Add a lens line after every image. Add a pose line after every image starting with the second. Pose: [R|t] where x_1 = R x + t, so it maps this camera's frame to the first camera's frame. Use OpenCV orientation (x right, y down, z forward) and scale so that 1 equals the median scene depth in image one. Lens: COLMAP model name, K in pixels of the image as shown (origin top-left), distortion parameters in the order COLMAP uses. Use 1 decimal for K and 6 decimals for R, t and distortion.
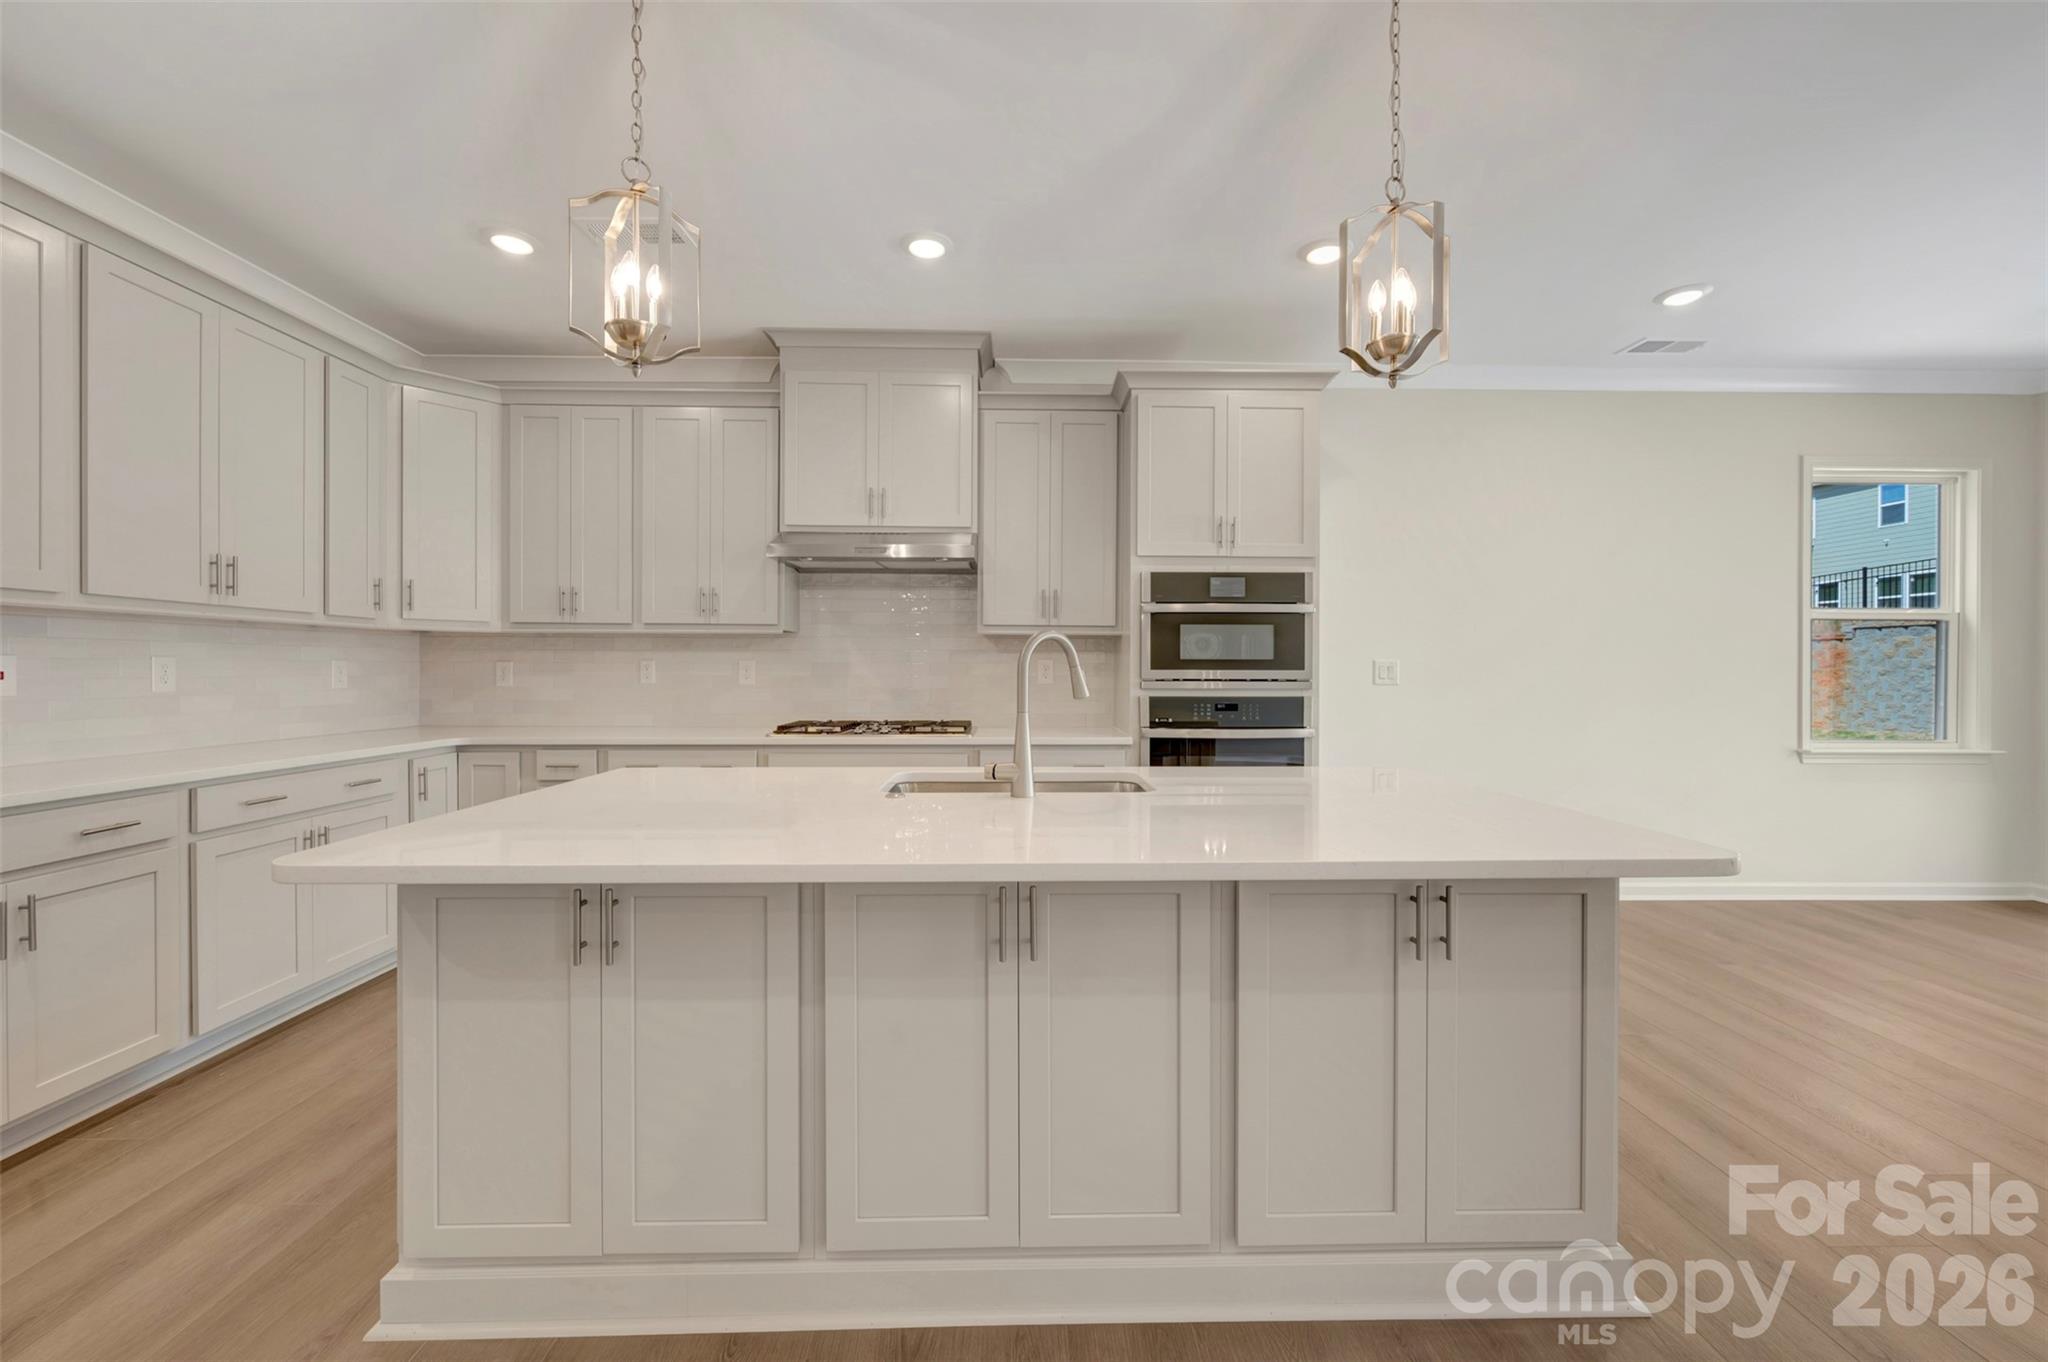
lens RADIAL K [[817.2, 0, 1025.7], [0, 817.2, 673.9], [0, 0, 1]] dist [0.000735, 0.000305]
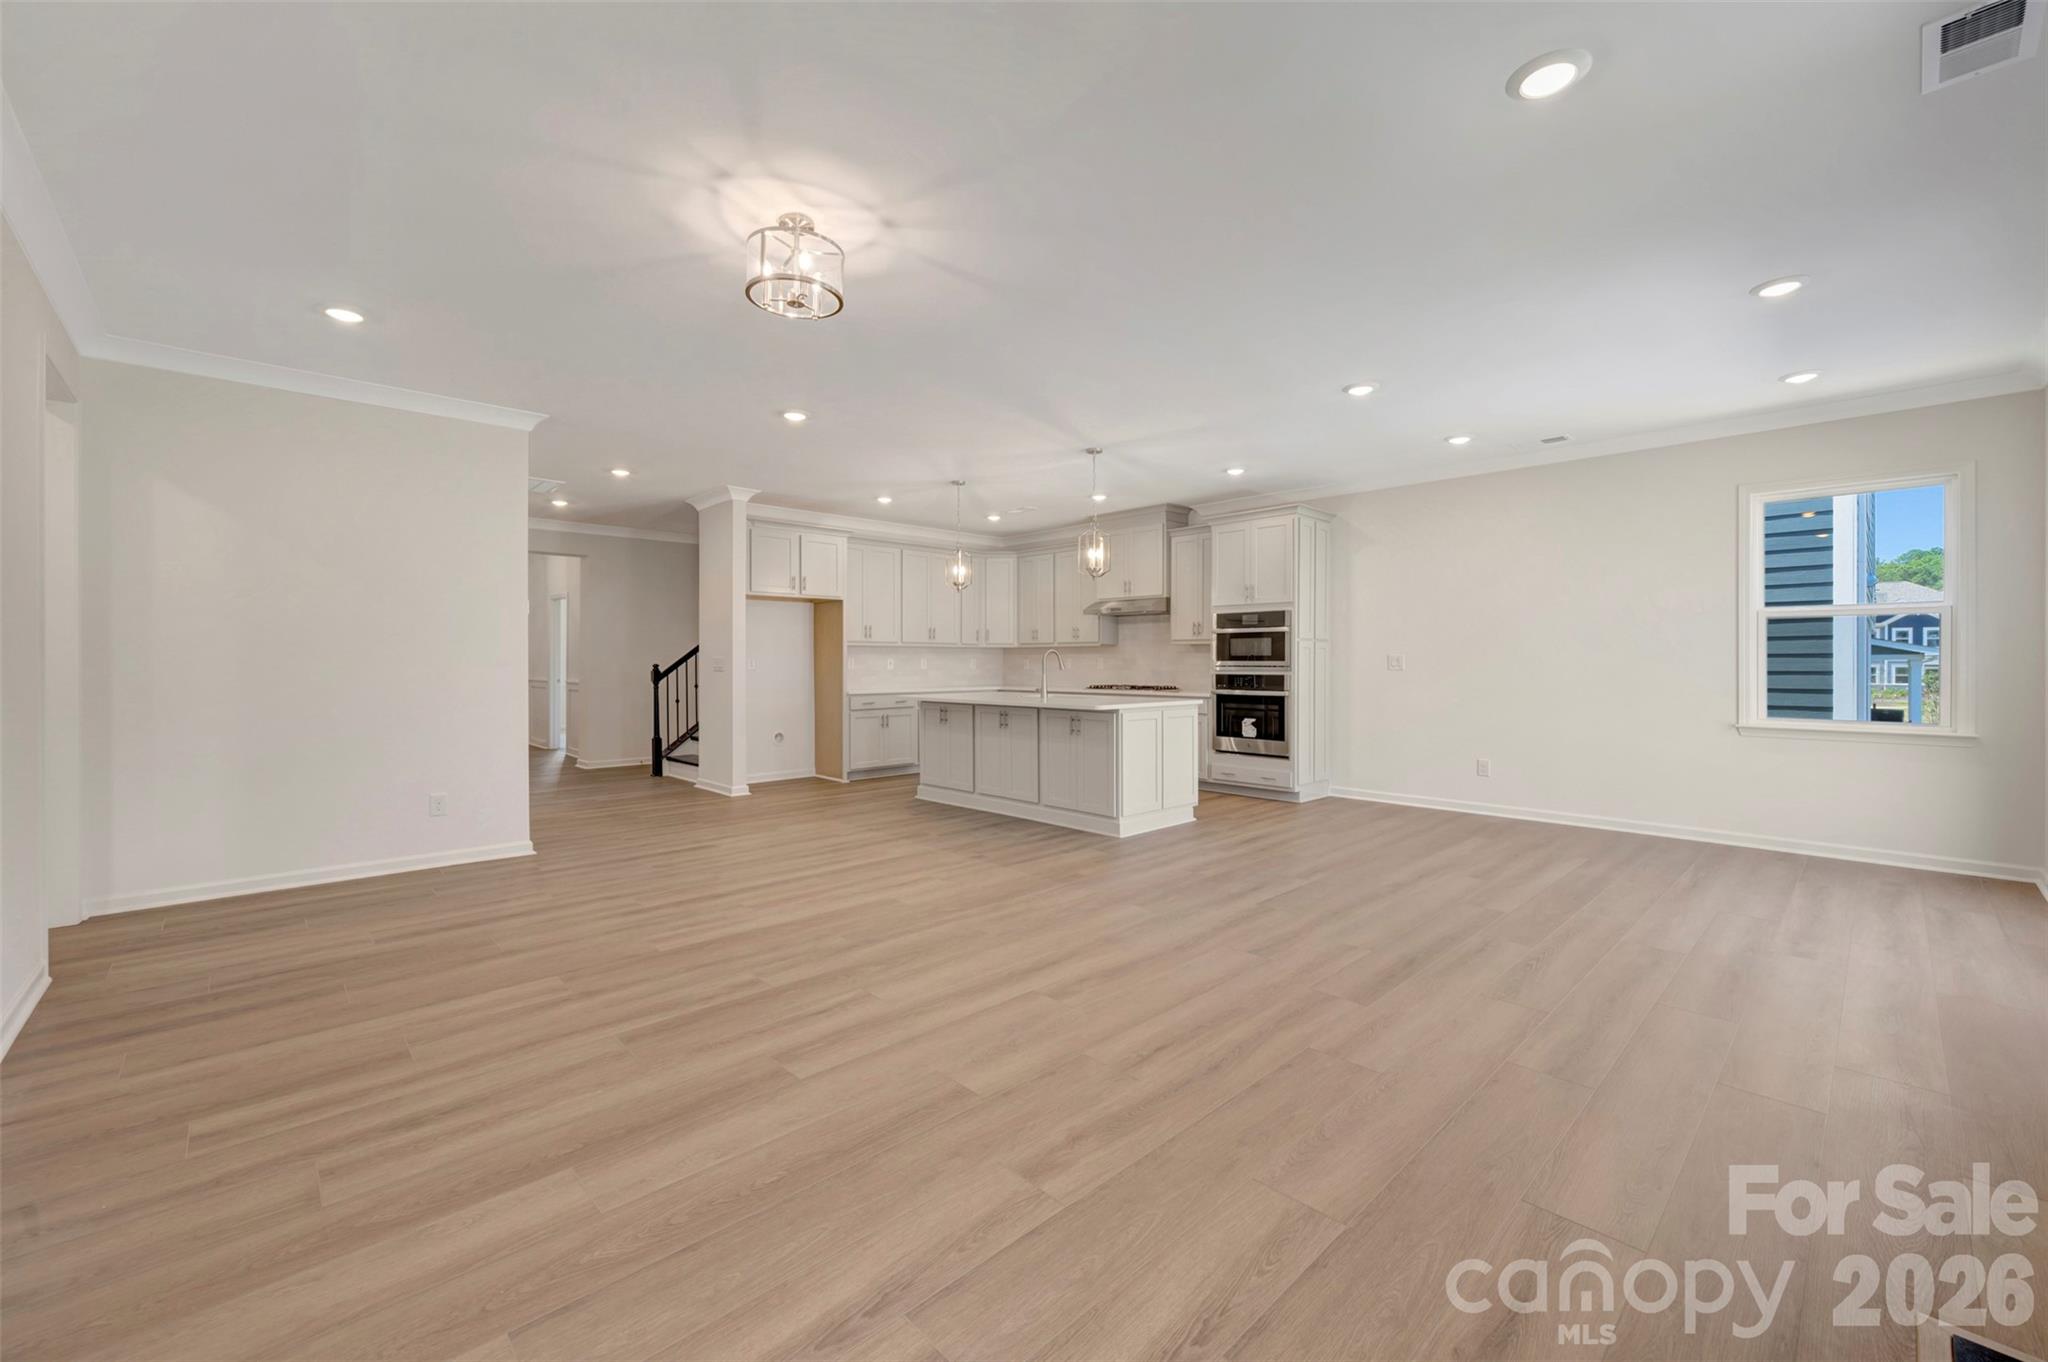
lens RADIAL K [[817.2, 0, 1021.2], [0, 817.2, 665.8], [0, 0, 1]] dist [0.000735, 0.000305]
pose [[0.668086, 0.000576, -0.744084, 1.352684], [-0.002364, 0.999996, -0.001348, 0.010745], [0.744080, 0.002660, 0.668085, -0.744810]]
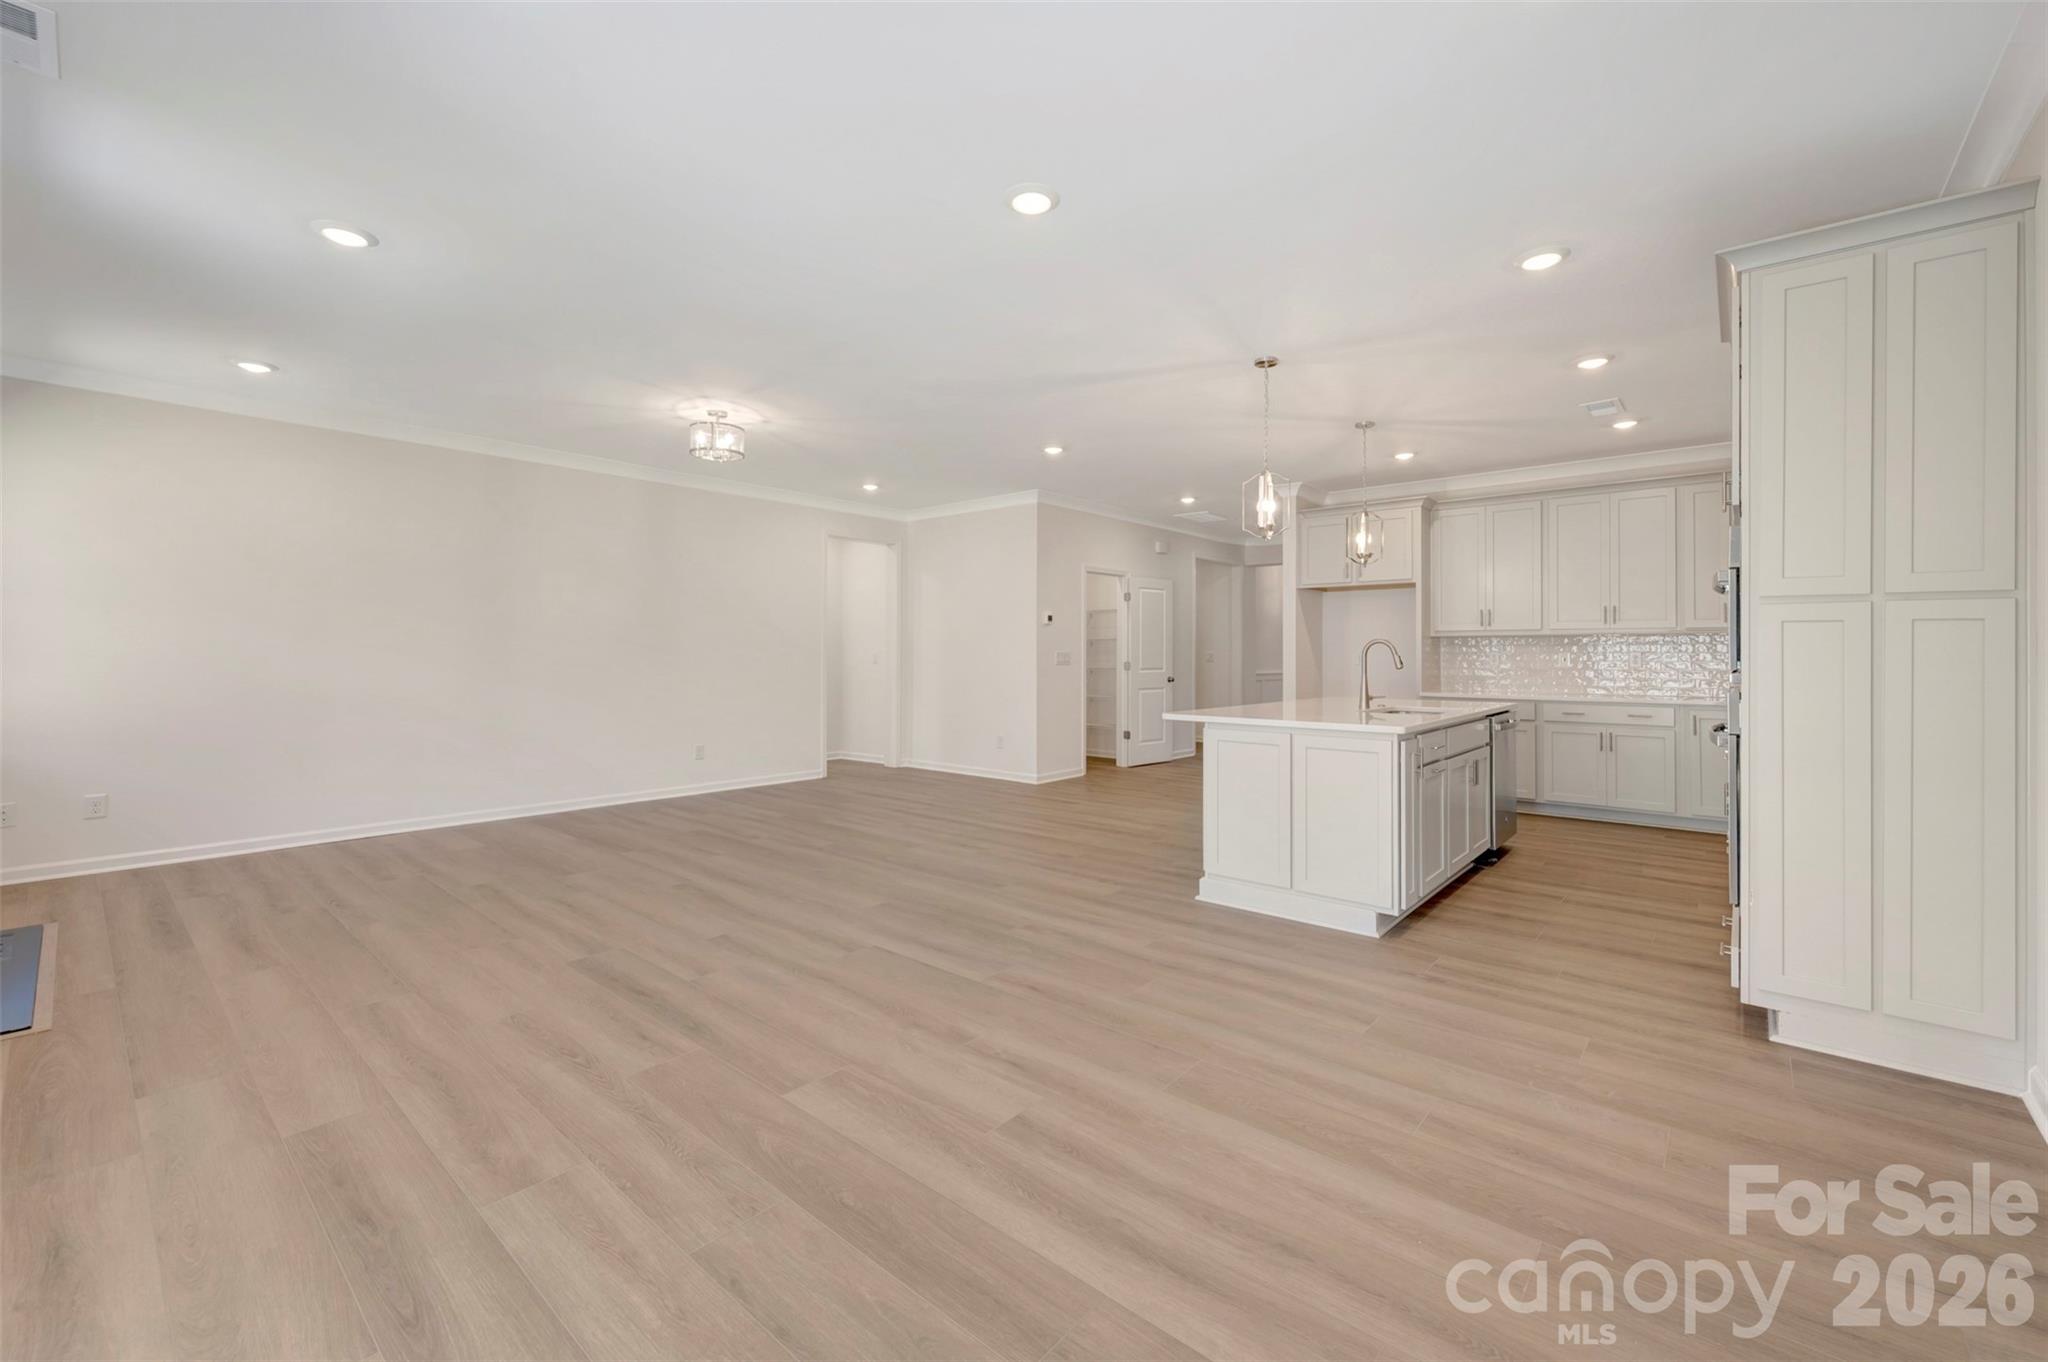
lens RADIAL K [[817.2, 0, 1046.1], [0, 817.2, 648.3], [0, 0, 1]] dist [0.000735, 0.000305]
pose [[-0.660496, -0.009426, -0.750771, 1.313397], [-0.009165, 0.999948, -0.004492, -0.004994], [0.750774, 0.003914, -0.660548, 1.019156]]
